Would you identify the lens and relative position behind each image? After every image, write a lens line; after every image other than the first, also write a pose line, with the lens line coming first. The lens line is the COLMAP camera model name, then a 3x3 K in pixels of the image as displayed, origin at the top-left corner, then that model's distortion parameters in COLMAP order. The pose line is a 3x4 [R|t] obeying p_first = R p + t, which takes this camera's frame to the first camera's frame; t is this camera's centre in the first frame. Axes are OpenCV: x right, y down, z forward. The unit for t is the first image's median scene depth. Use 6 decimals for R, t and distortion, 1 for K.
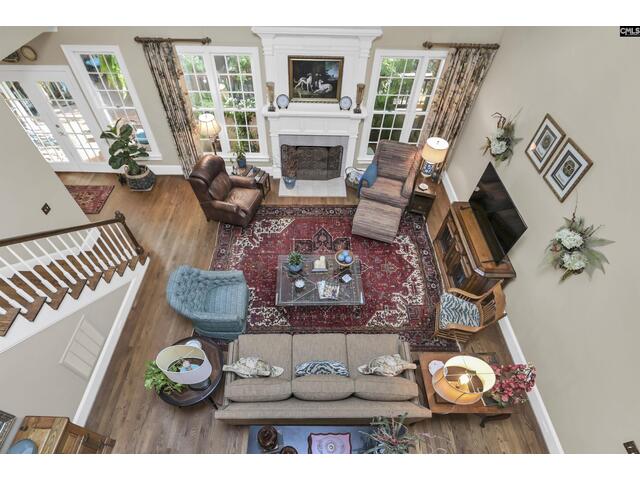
lens RADIAL K [[335.6, 0, 316.7], [0, 335.6, 259.1], [0, 0, 1]] dist [-0.002516, -0.001676]
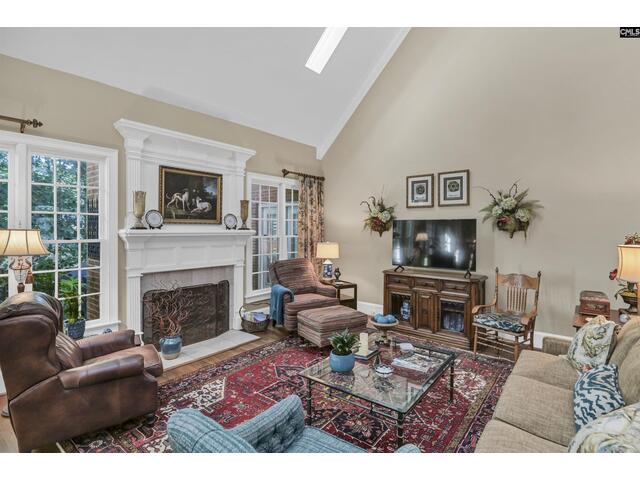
lens RADIAL K [[328.3, 0, 338.6], [0, 328.3, 225.4], [0, 0, 1]] dist [0.000885, -0.000158]
pose [[0.606352, -0.026324, 0.794761, -0.420049], [0.631470, 0.623386, -0.461123, 0.104390], [-0.483304, 0.781471, 0.394614, 0.553464]]
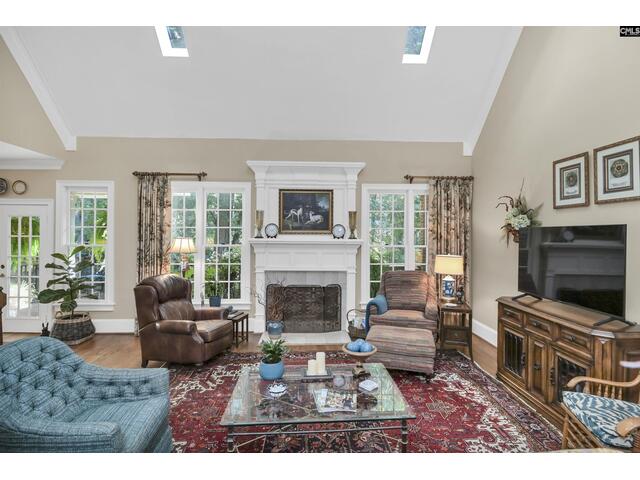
lens RADIAL K [[335.4, 0, 326.8], [0, 335.4, 227.5], [0, 0, 1]] dist [-0.001348, -0.001601]
pose [[0.998197, -0.028677, 0.052734, 0.003477], [0.059266, 0.610263, -0.789978, 0.275803], [-0.009528, 0.791679, 0.610863, 0.423701]]
